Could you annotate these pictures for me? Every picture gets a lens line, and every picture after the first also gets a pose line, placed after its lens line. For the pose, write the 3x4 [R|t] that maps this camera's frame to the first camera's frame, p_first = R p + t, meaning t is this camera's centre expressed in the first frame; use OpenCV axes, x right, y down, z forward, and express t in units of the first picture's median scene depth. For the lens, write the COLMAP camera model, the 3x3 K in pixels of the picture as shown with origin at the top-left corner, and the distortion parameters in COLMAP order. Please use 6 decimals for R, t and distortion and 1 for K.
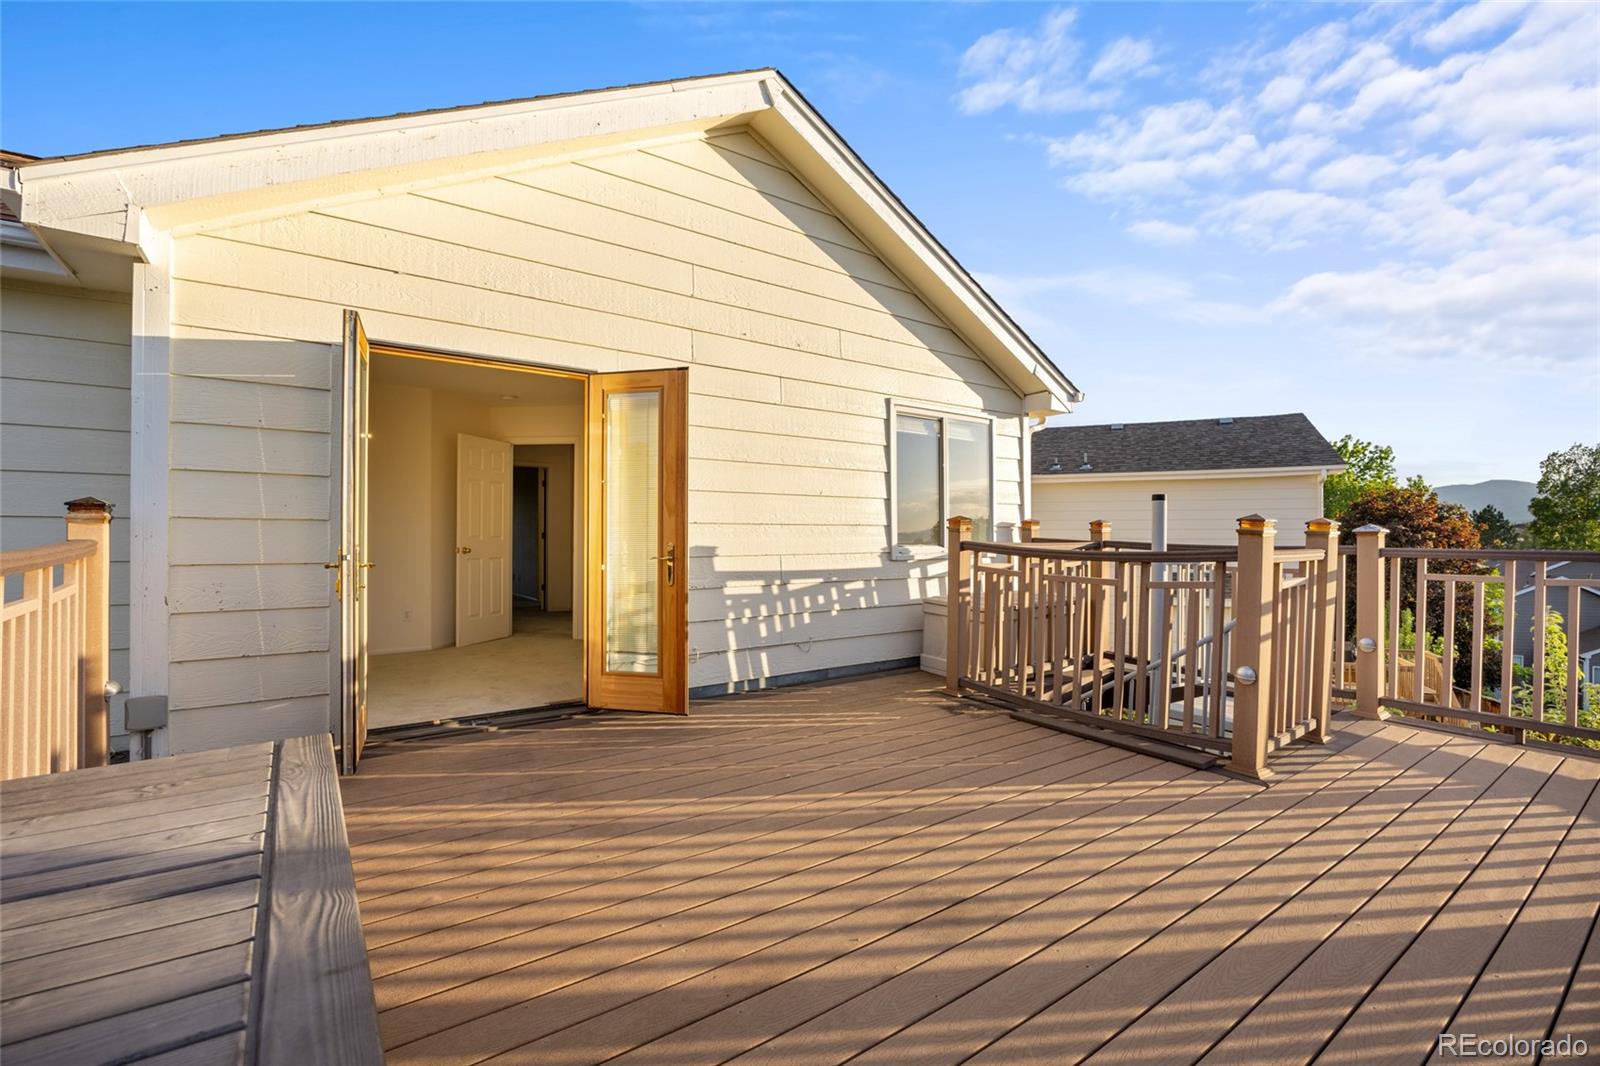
lens RADIAL K [[693.7, 0, 801.7], [0, 693.7, 528.7], [0, 0, 1]] dist [-0.012961, 0.000347]
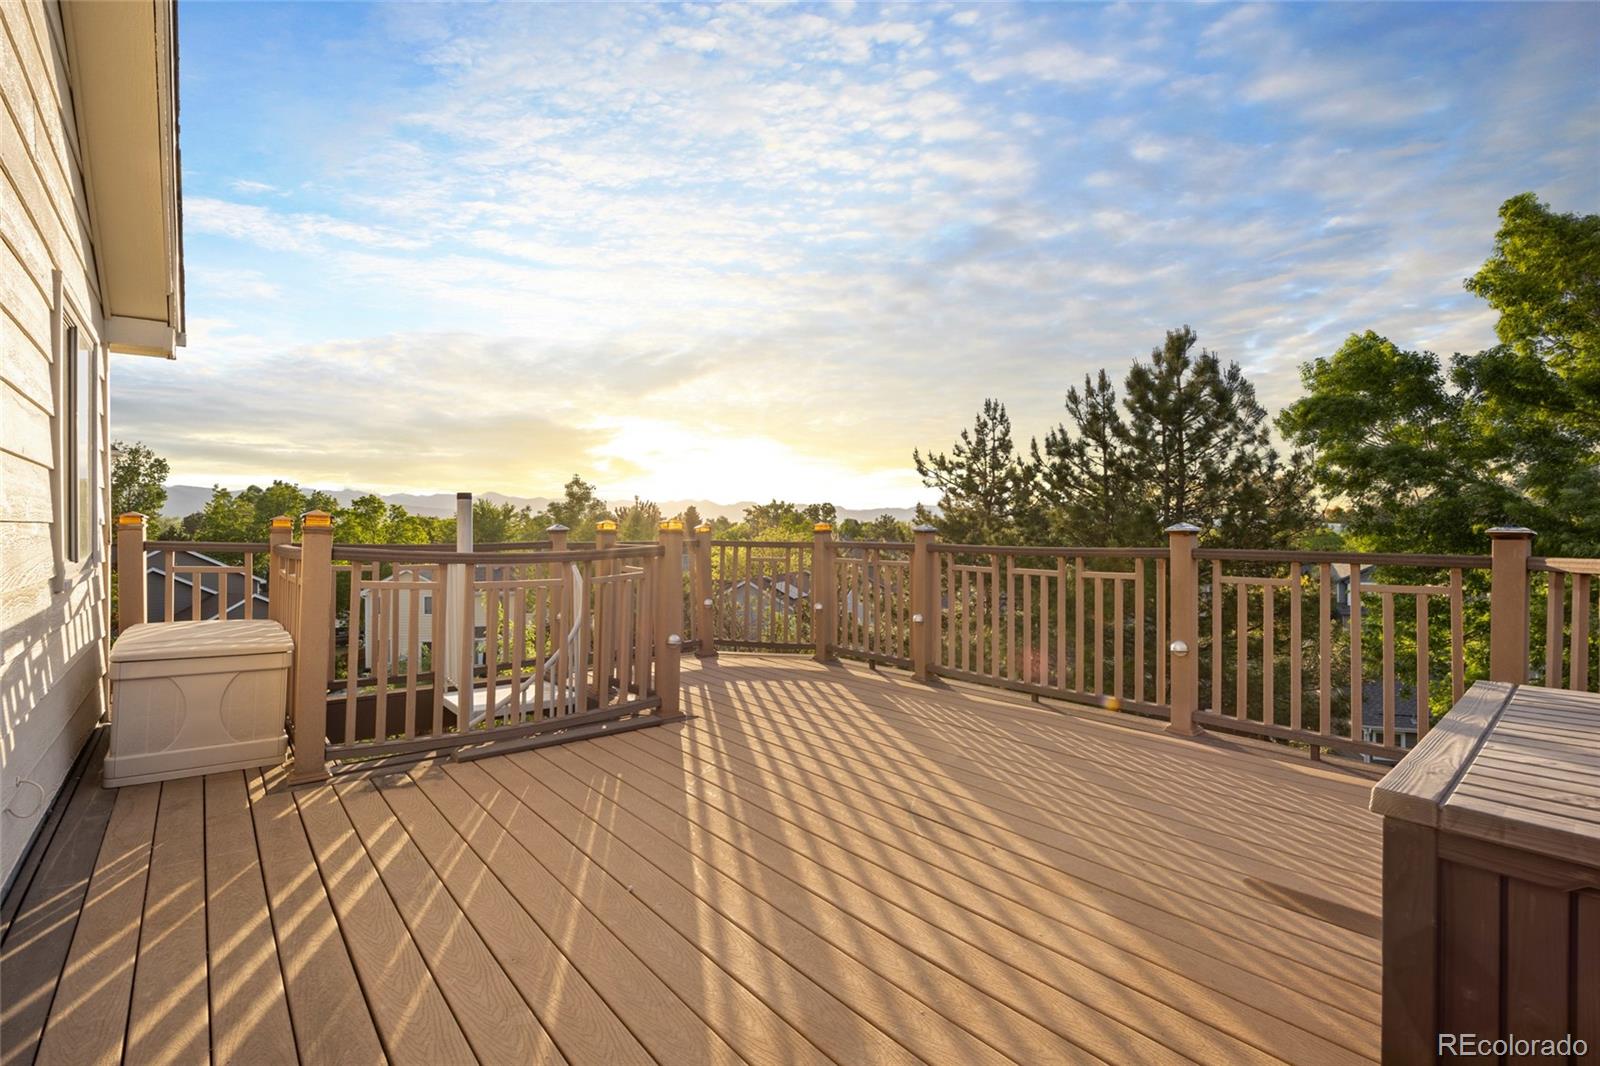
lens RADIAL K [[693.7, 0, 801.7], [0, 693.7, 528.7], [0, 0, 1]] dist [-0.012961, 0.000347]
pose [[-0.088669, 0.005236, 0.996047, -0.740197], [-0.009265, 0.999939, -0.006082, -0.003225], [-0.996018, -0.009767, -0.088615, 0.907673]]
